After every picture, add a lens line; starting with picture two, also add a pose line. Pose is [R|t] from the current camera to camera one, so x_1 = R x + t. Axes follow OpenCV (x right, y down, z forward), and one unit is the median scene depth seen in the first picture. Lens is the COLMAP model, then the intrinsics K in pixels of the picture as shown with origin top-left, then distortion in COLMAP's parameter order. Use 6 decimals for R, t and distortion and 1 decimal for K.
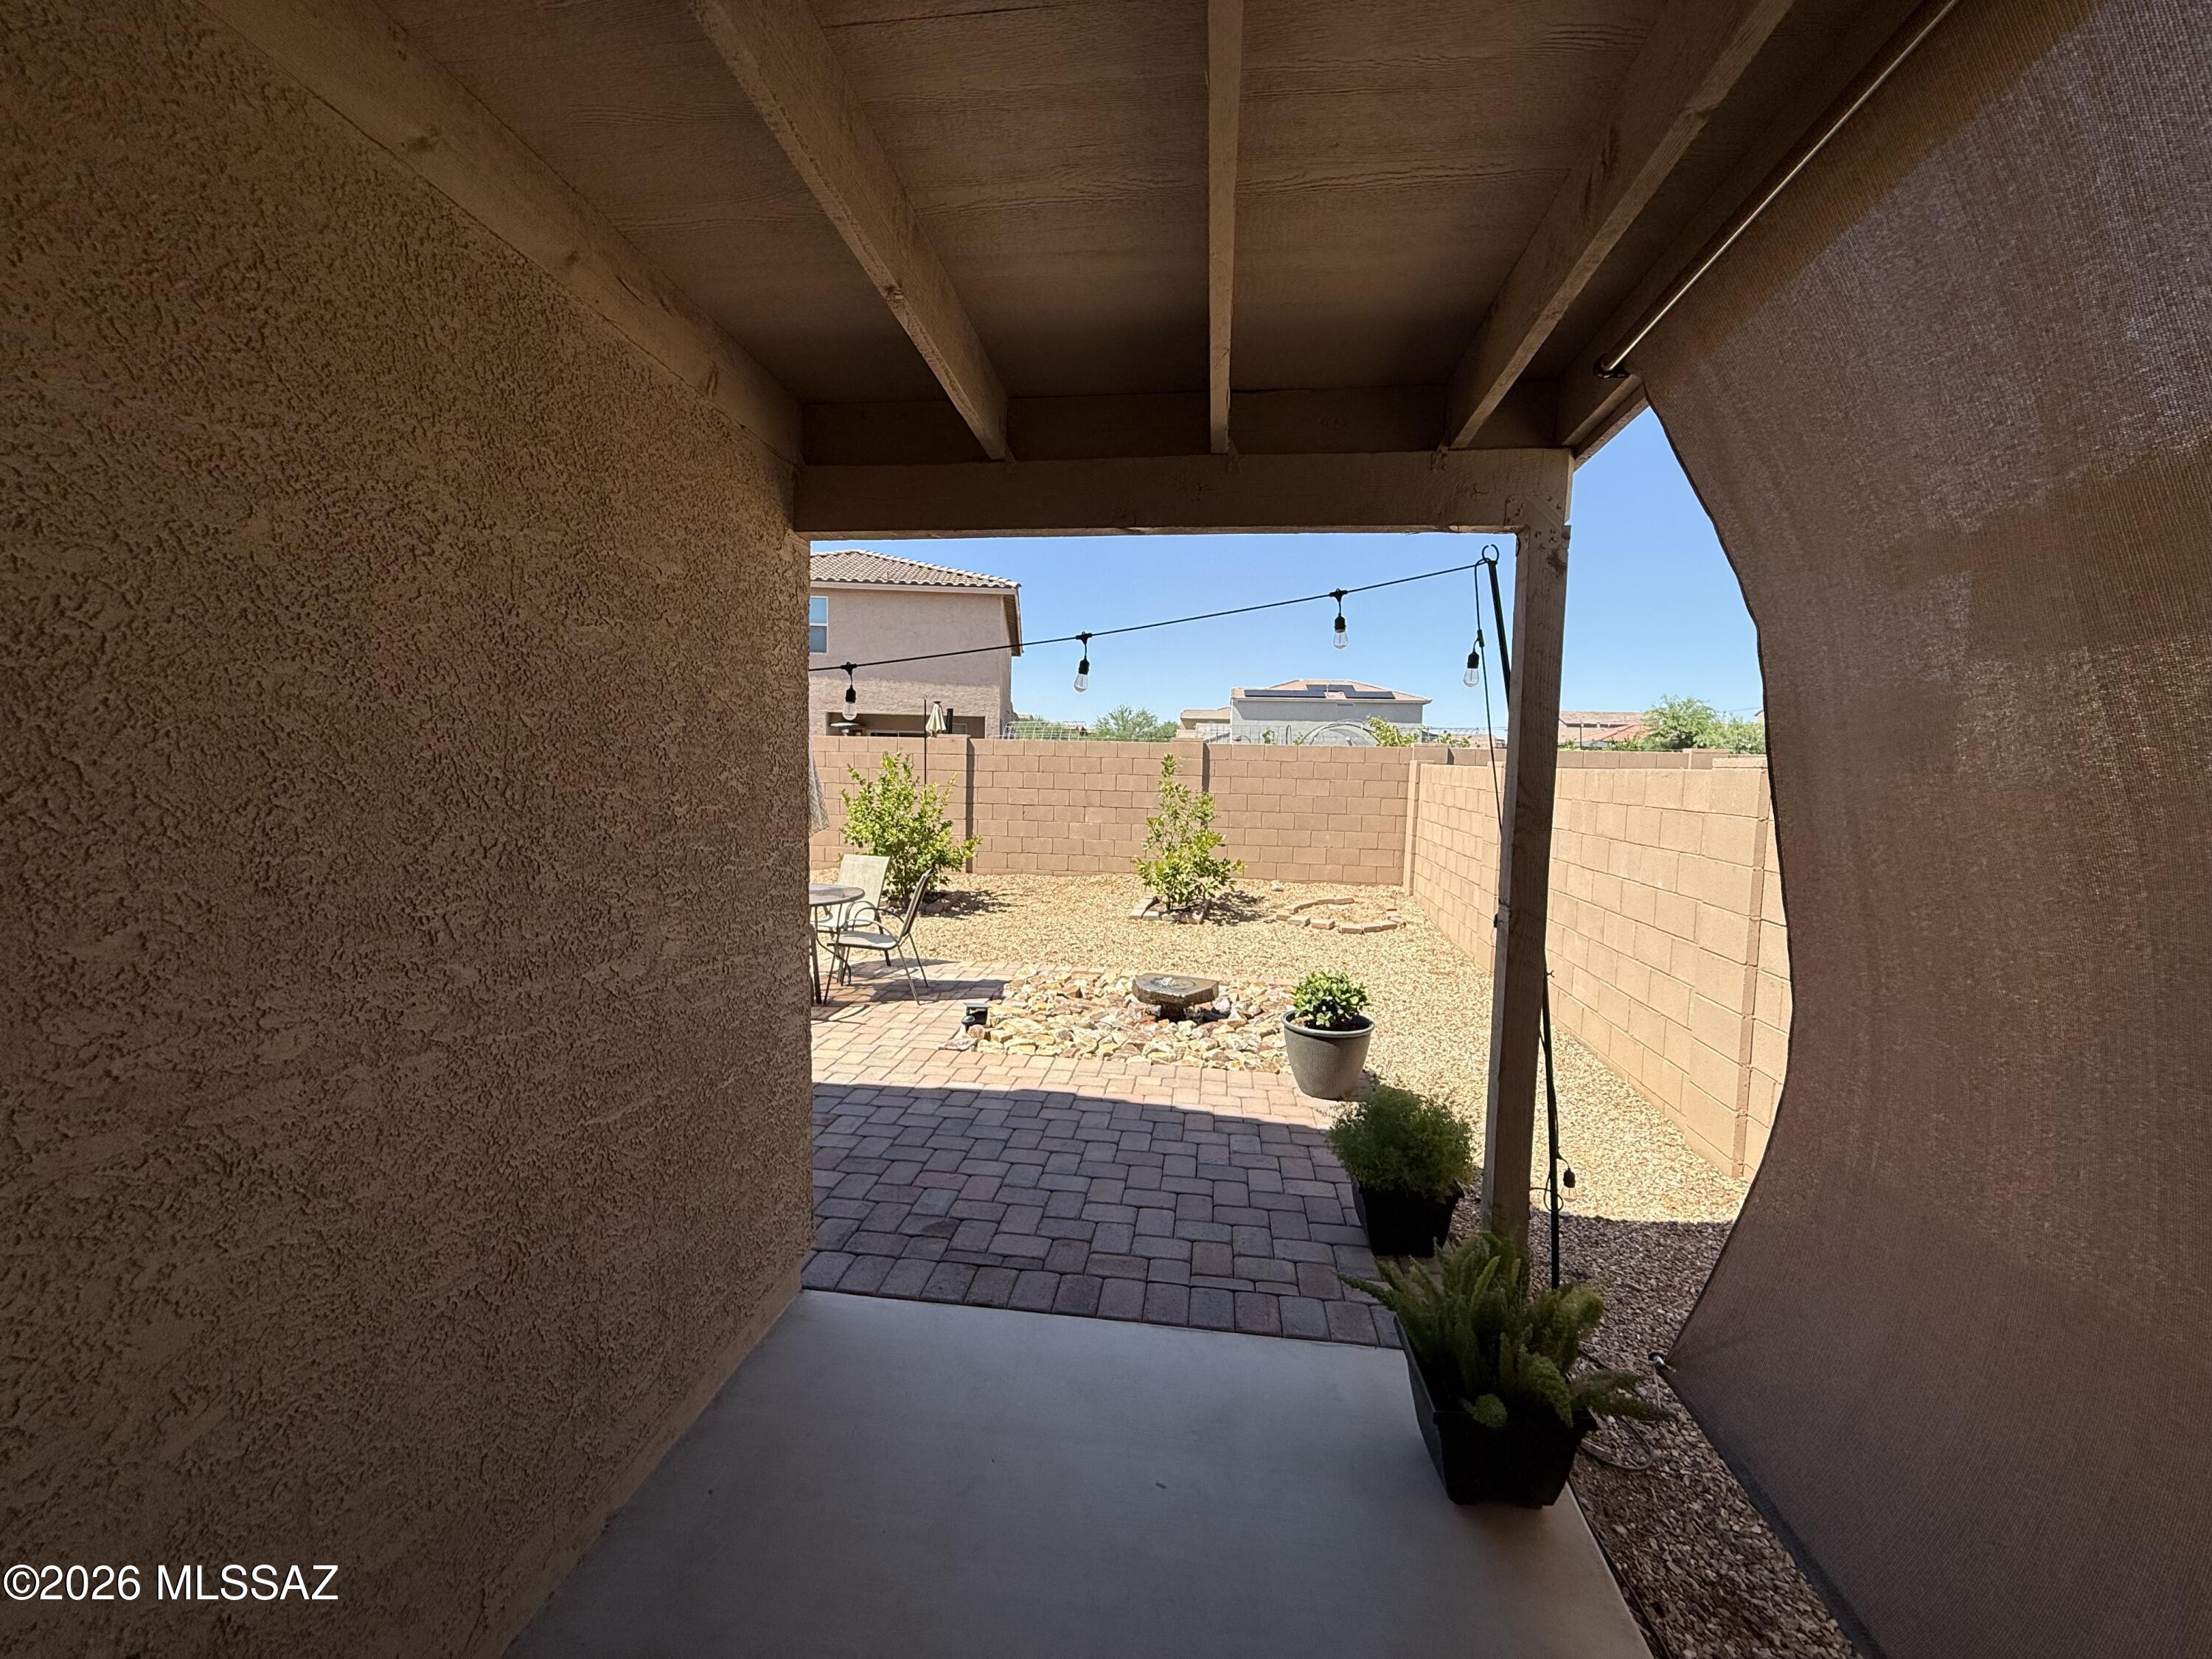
lens RADIAL K [[881.8, 0, 1110.0], [0, 881.8, 831.9], [0, 0, 1]] dist [-0.000400, -0.000123]
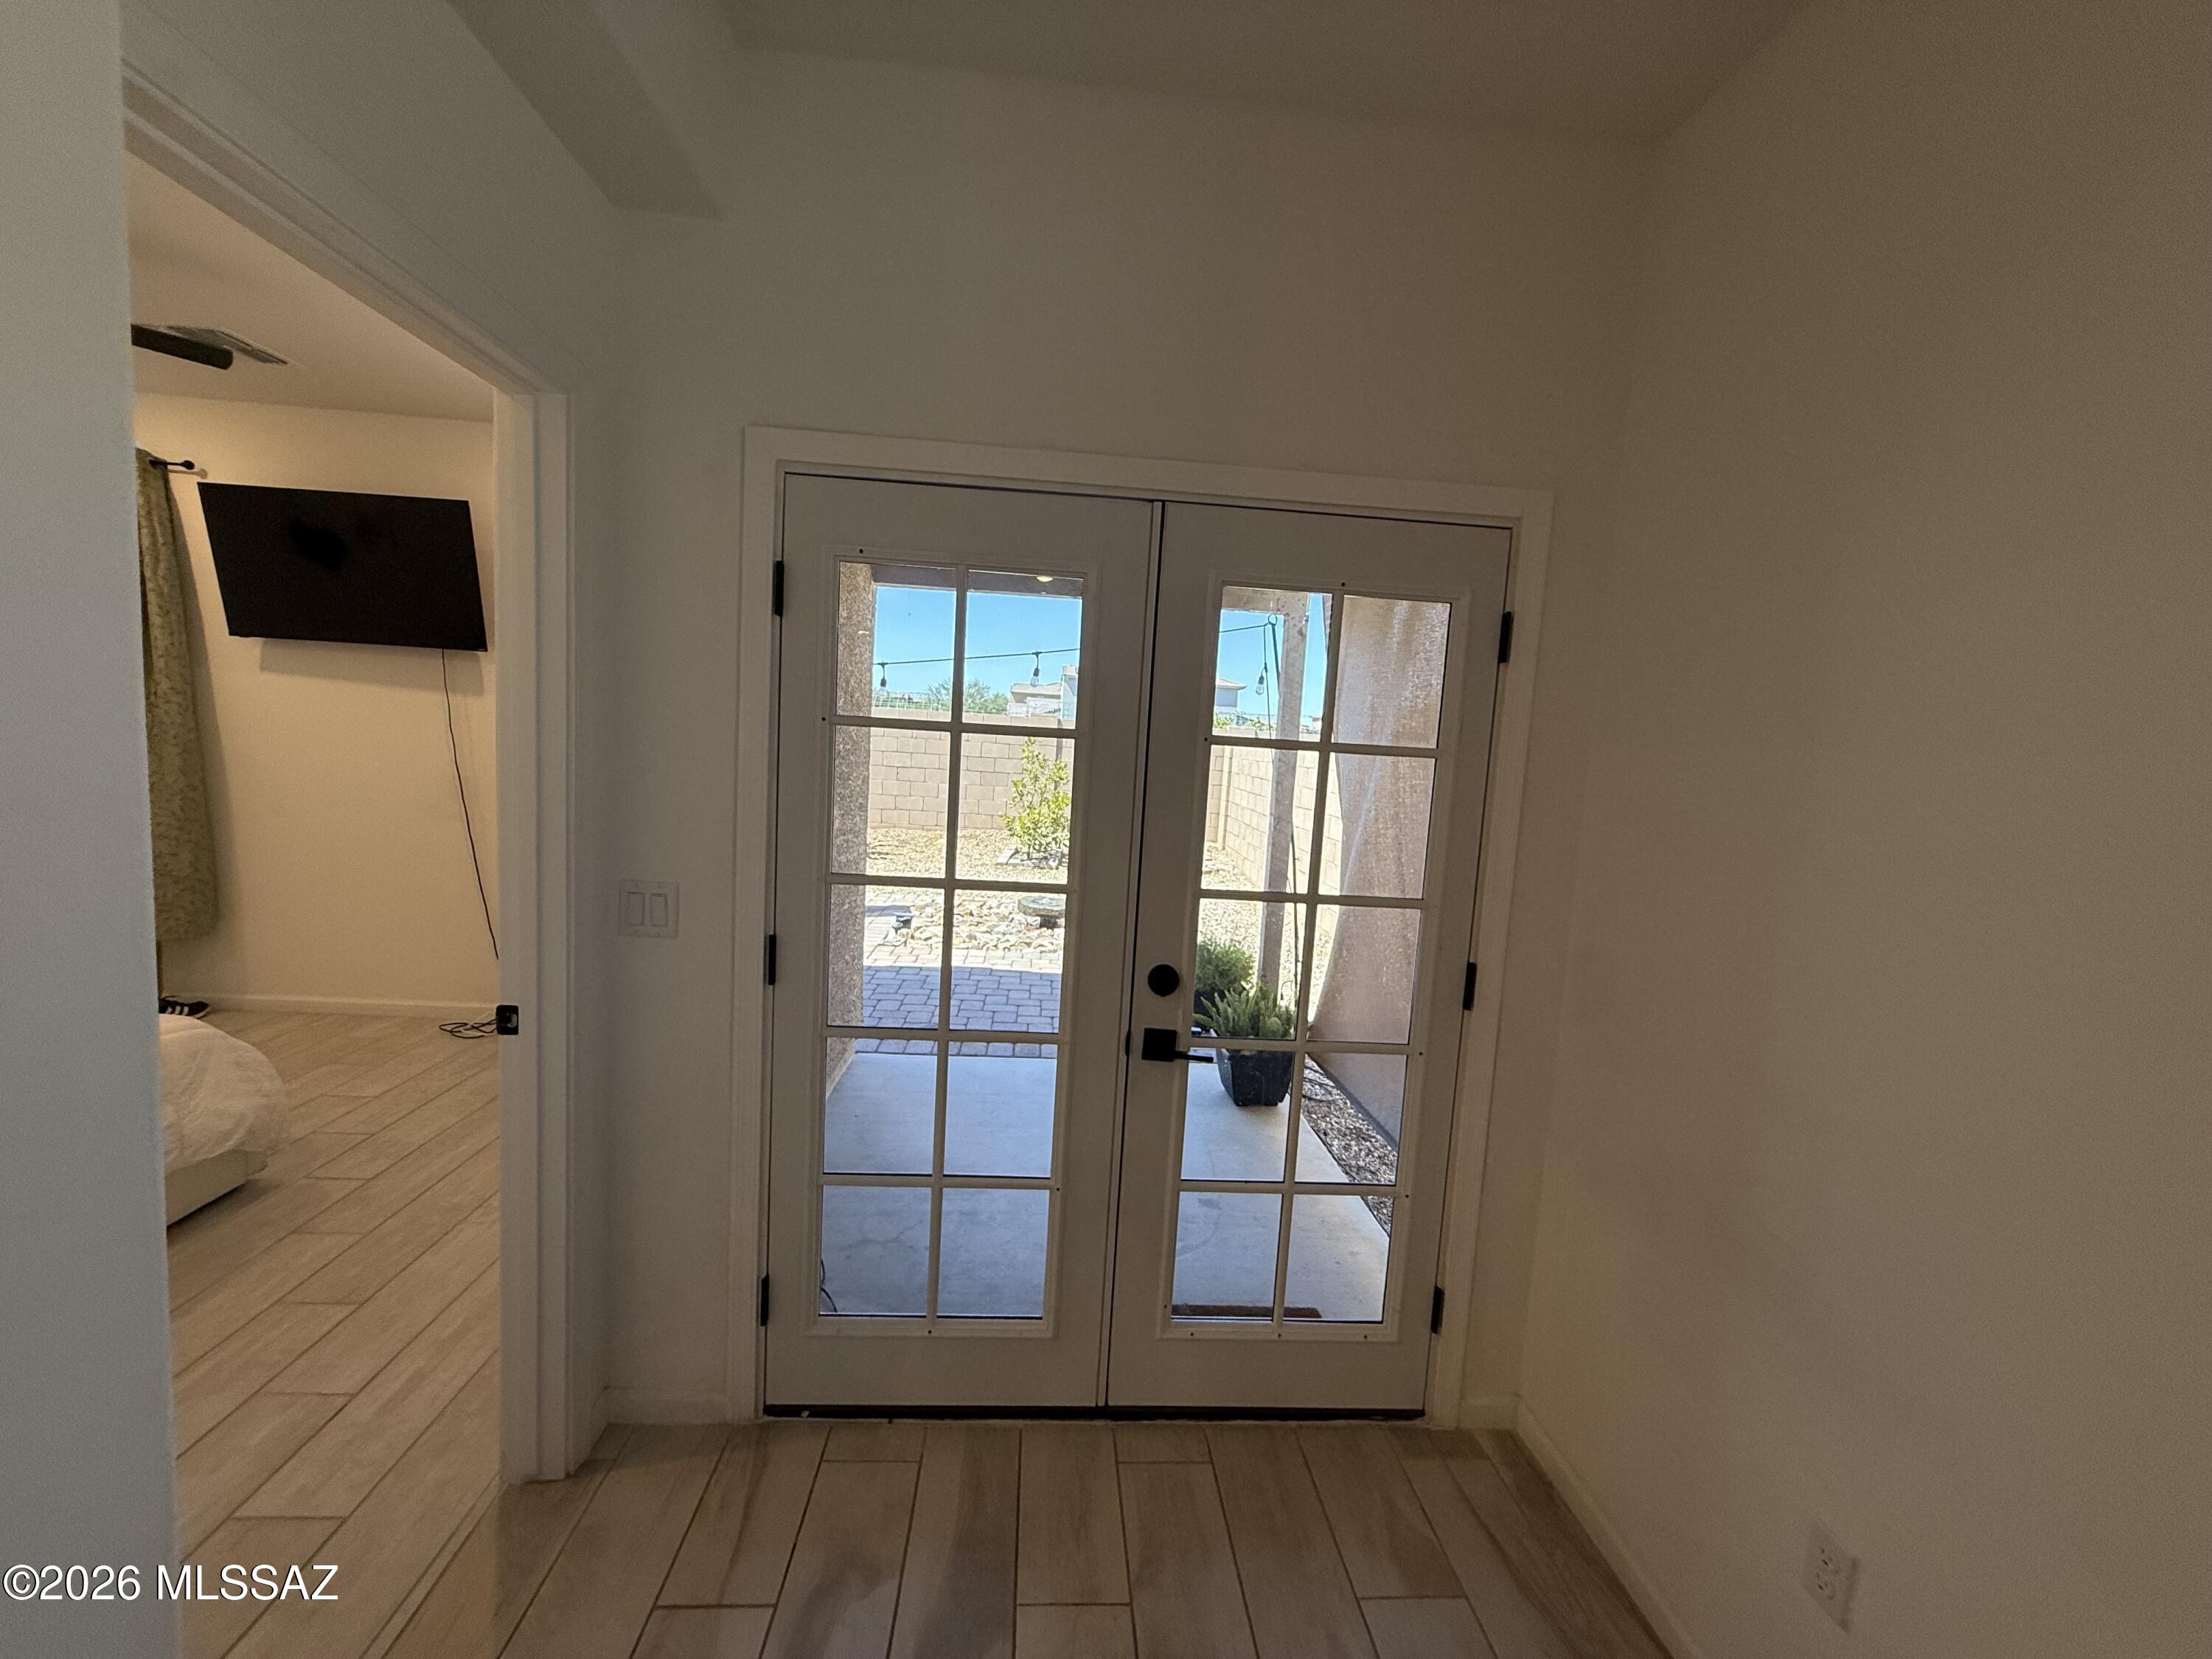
lens RADIAL K [[881.8, 0, 1113.9], [0, 881.8, 835.2], [0, 0, 1]] dist [-0.000400, -0.000123]
pose [[0.979010, 0.015787, 0.203198, -0.099001], [-0.022542, 0.999266, 0.030970, 0.028216], [-0.202560, -0.034901, 0.978648, -0.292505]]
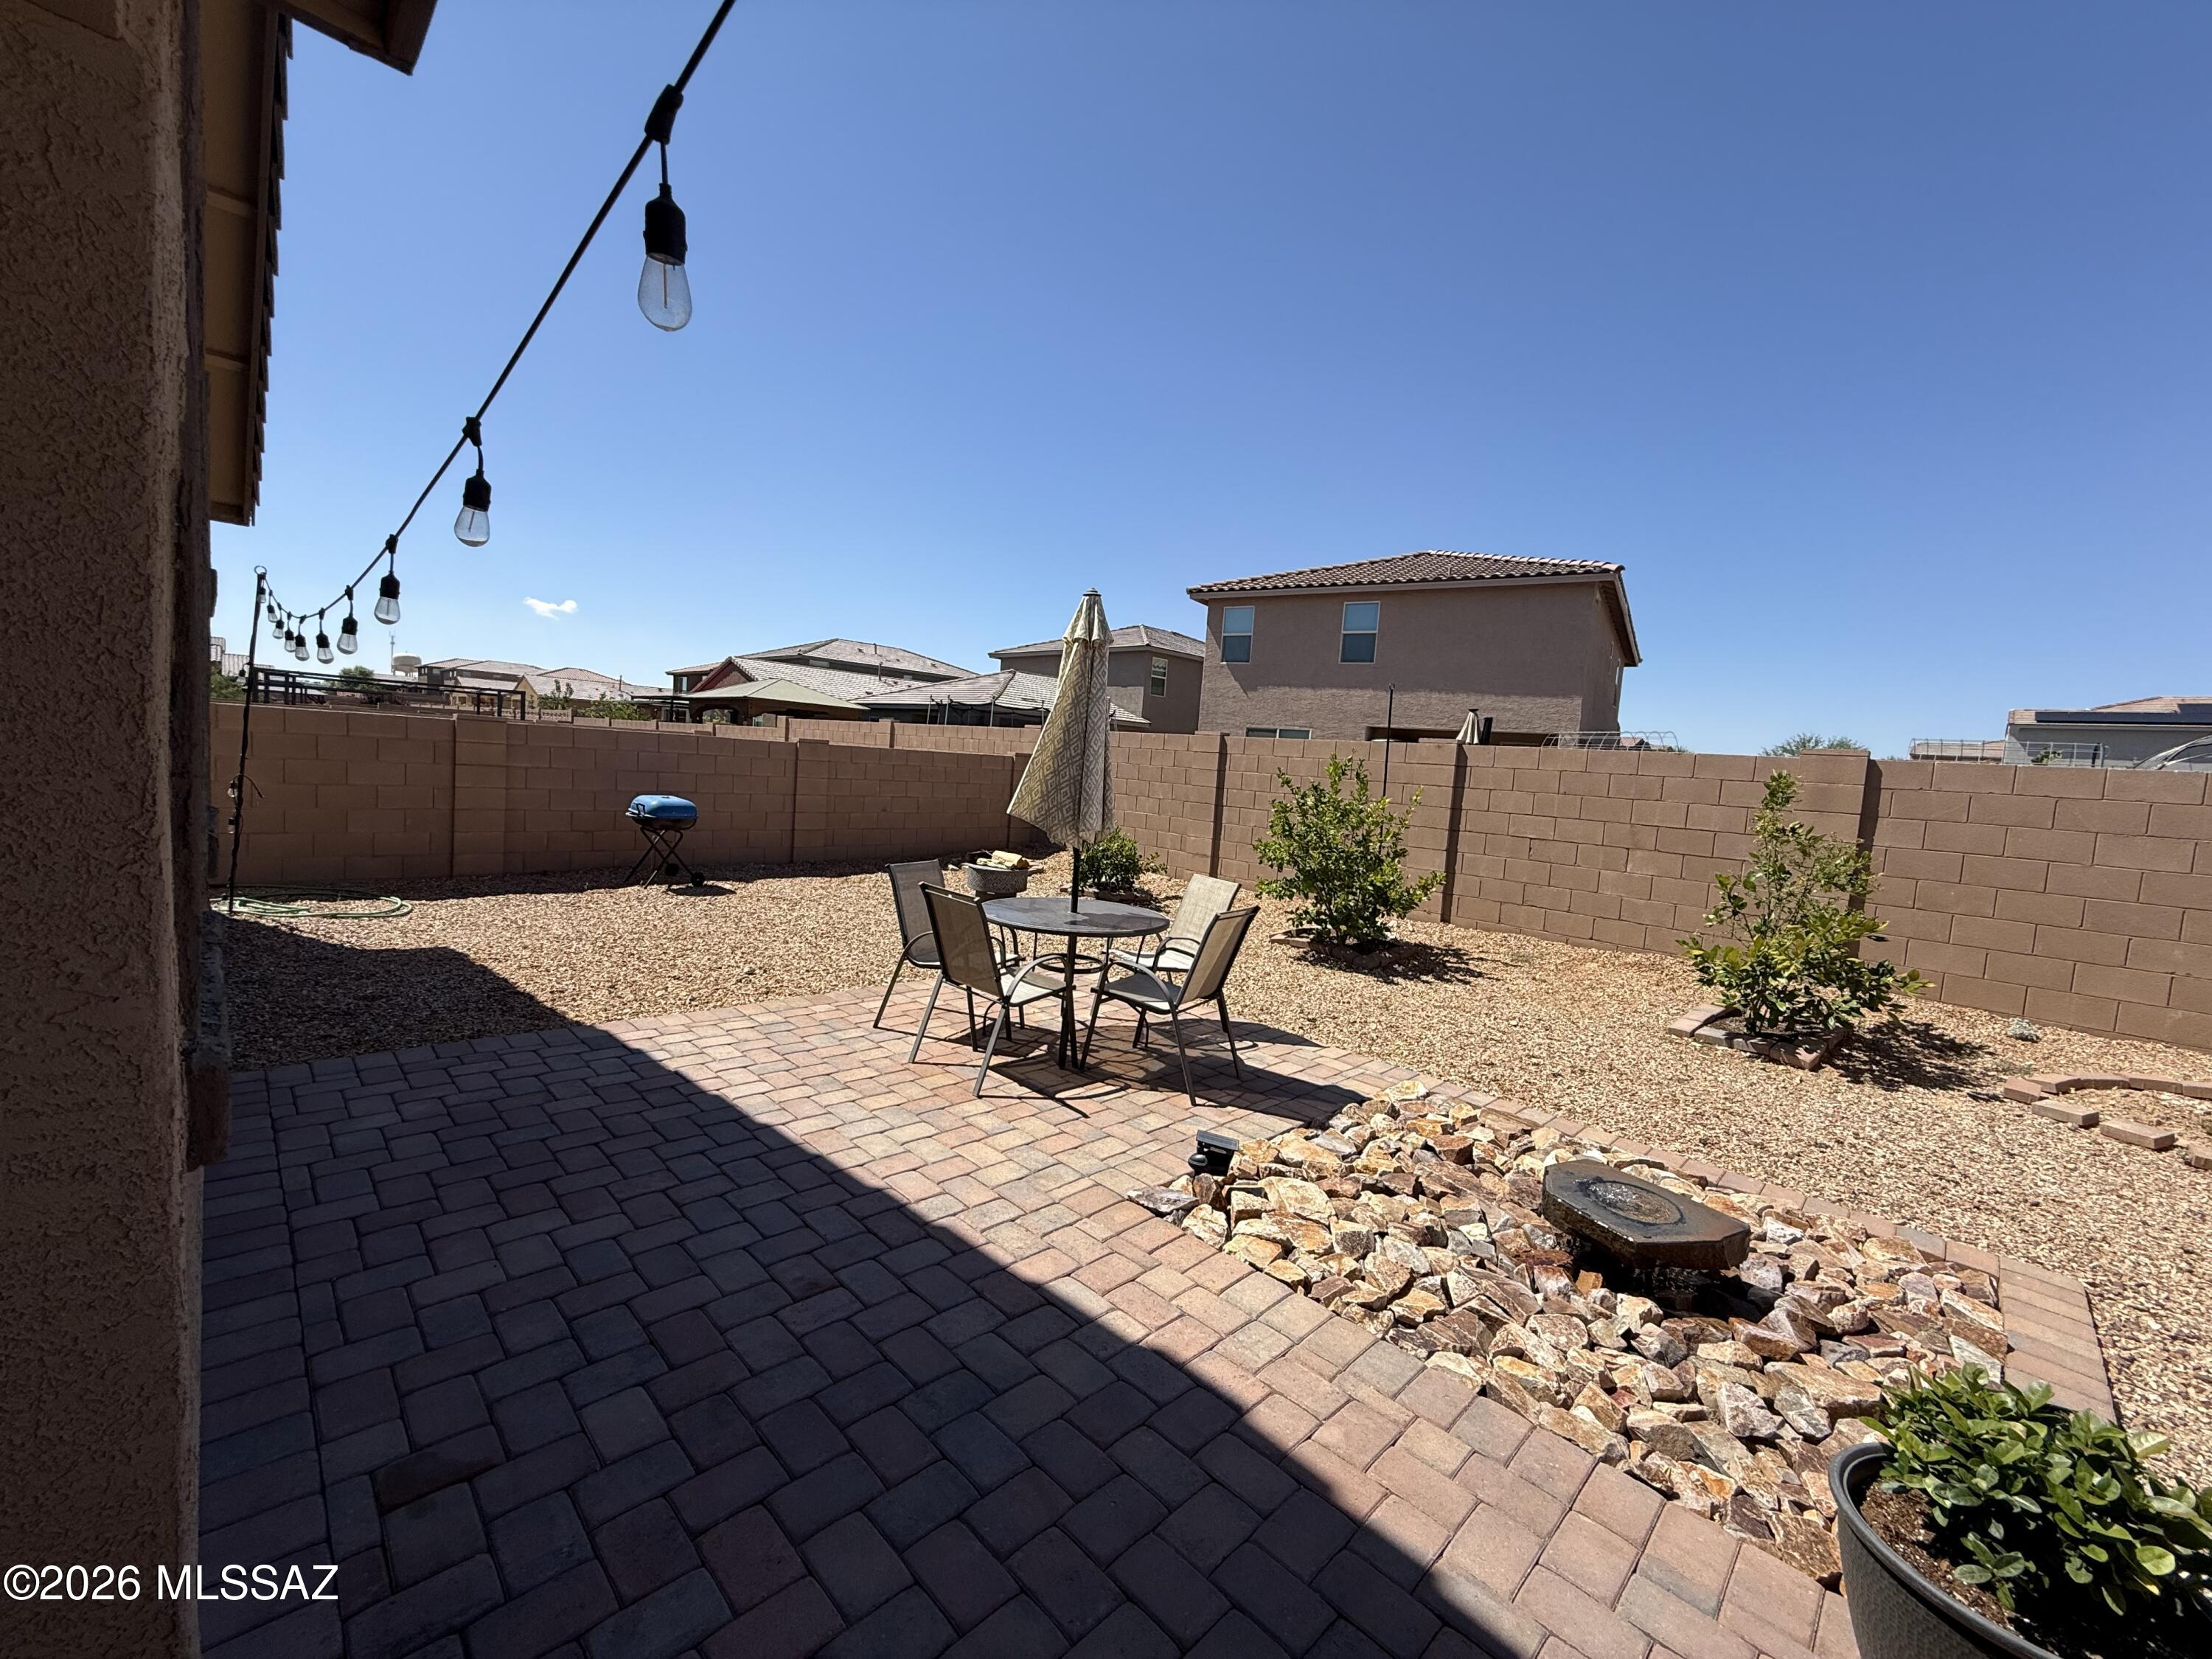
lens RADIAL K [[881.8, 0, 1105.9], [0, 881.8, 829.6], [0, 0, 1]] dist [-0.000400, -0.000123]
pose [[0.786774, 0.078676, -0.612207, 0.122348], [-0.100074, 0.994980, -0.000742, -0.004891], [0.609075, 0.061849, 0.790697, 0.408014]]
